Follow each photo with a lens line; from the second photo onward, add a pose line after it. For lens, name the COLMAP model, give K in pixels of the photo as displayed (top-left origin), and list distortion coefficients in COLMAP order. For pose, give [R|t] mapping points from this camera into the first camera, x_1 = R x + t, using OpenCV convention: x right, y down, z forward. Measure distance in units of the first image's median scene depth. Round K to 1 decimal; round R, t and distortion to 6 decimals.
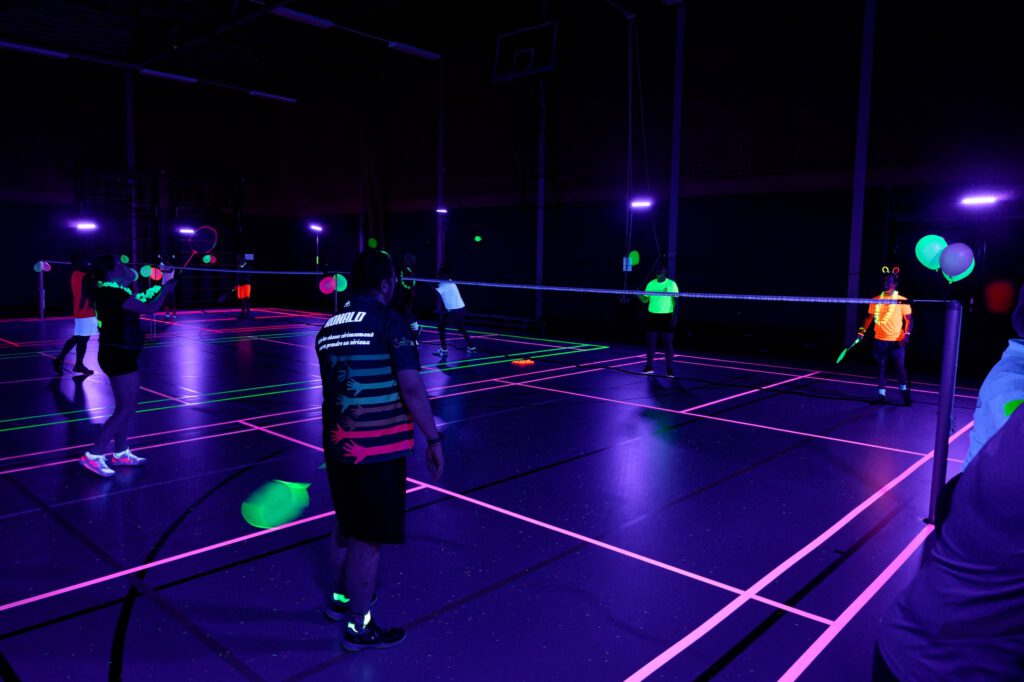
lens RADIAL K [[717.3, 0, 474.0], [0, 717.3, 323.7], [0, 0, 1]] dist [-0.000911, 0.003707]
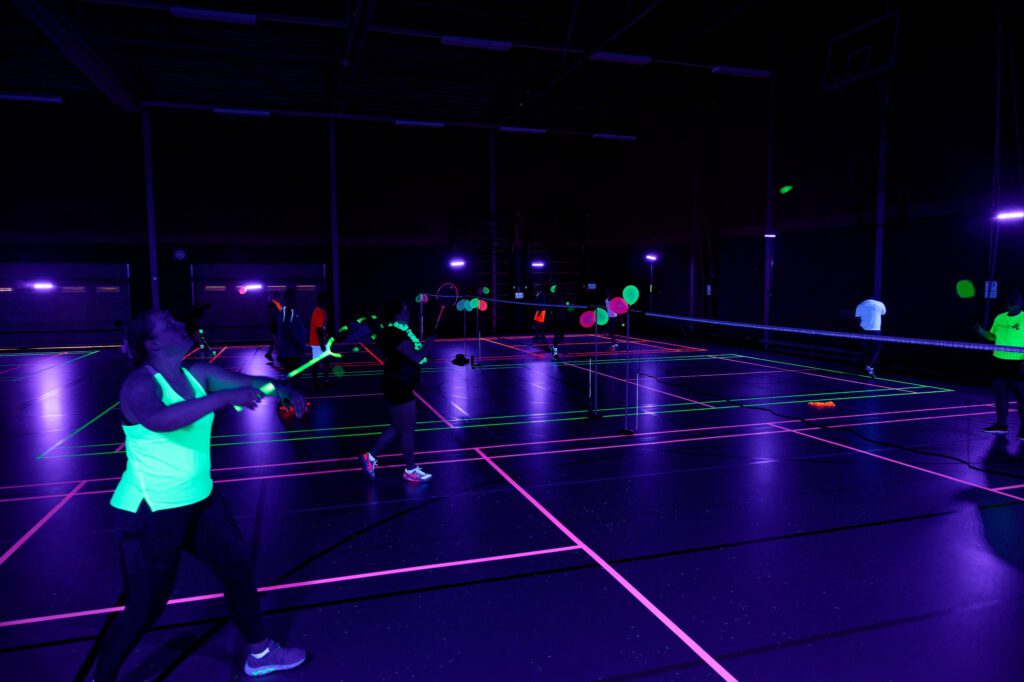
lens RADIAL K [[670.4, 0, 512.0], [0, 670.4, 341.0], [0, 0, 1]] dist [0.000680, 0.000623]
pose [[0.884410, 0.020092, -0.466278, 0.090036], [-0.022224, 0.999753, 0.000925, -0.013156], [0.466181, 0.009544, 0.884638, 0.068940]]
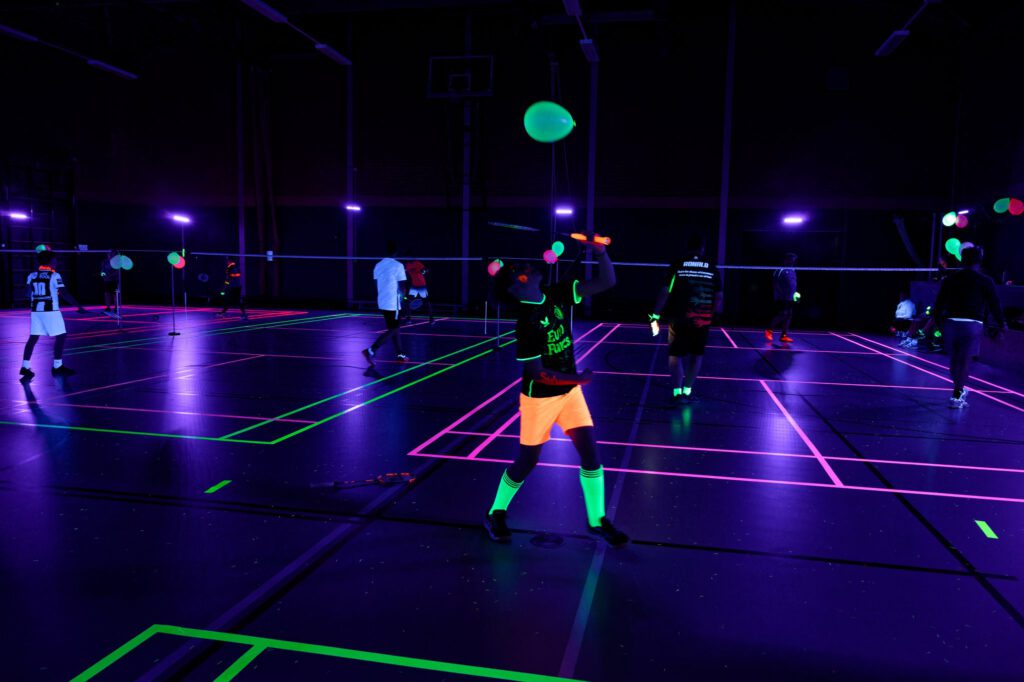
lens RADIAL K [[707.7, 0, 512.0], [0, 707.7, 341.0], [0, 0, 1]] dist [0.000084, 0.001973]
pose [[0.846064, -0.050527, 0.530682, -0.531248], [0.039119, 0.998699, 0.032721, 0.020869], [-0.531645, -0.006924, 0.846939, -0.031978]]
